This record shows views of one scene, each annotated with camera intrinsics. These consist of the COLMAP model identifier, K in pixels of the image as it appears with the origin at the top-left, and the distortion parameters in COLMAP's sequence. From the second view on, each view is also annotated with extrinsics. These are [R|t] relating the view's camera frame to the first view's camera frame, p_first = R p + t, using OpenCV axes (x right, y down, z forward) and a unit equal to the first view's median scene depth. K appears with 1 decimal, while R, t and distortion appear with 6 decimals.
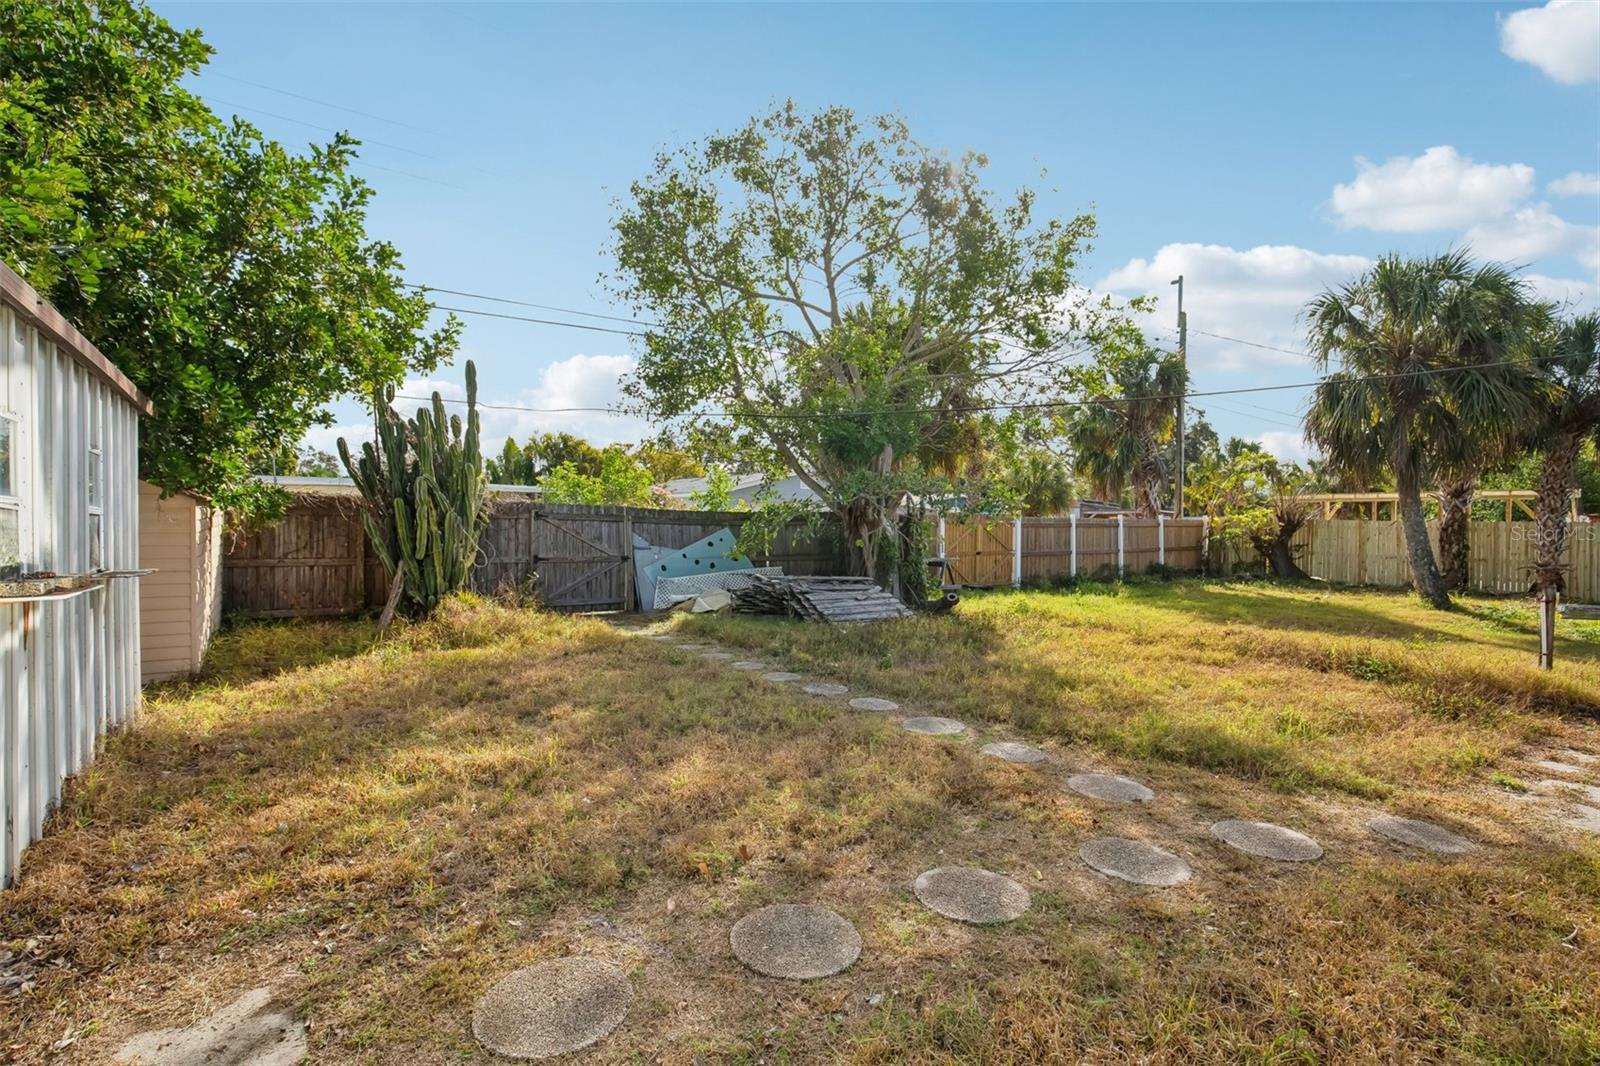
lens RADIAL K [[703.0, 0, 800.0], [0, 703.0, 533.0], [0, 0, 1]] dist [-0.000203, 0.000005]
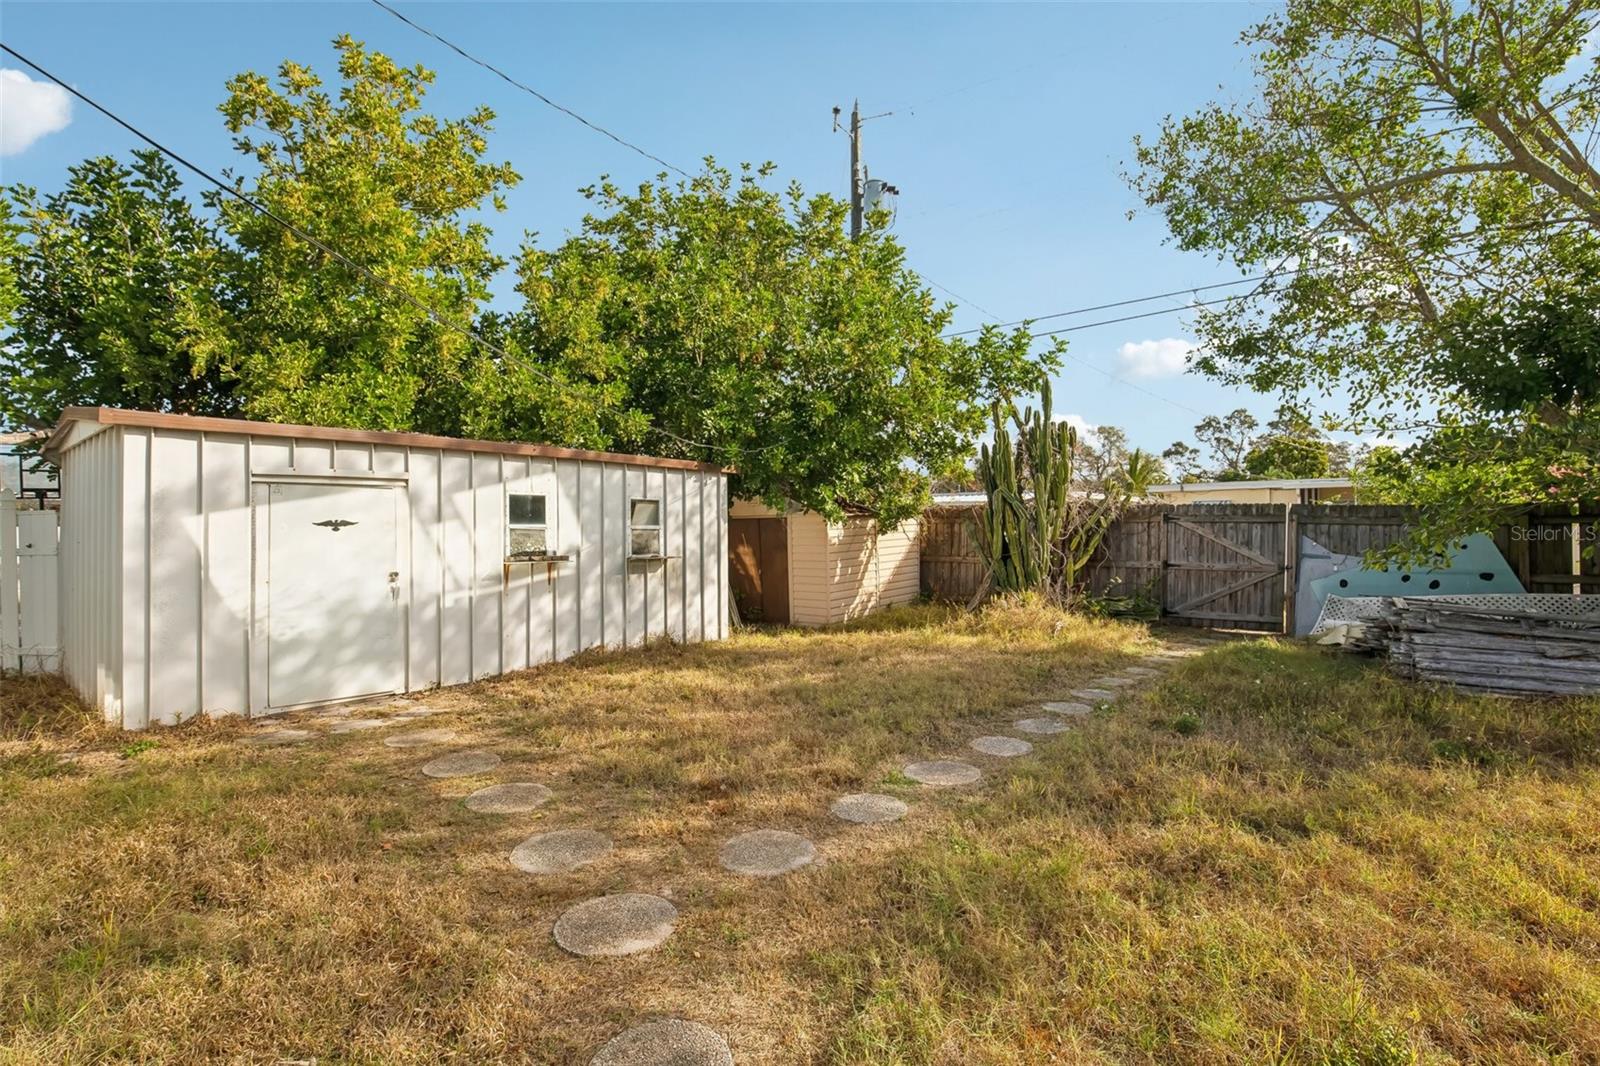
lens RADIAL K [[703.0, 0, 800.0], [0, 703.0, 533.0], [0, 0, 1]] dist [-0.000203, 0.000005]
pose [[0.317130, -0.005942, -0.948364, 0.418940], [0.001766, 0.999982, -0.005675, -0.000971], [0.948381, 0.000125, 0.317135, 0.264223]]
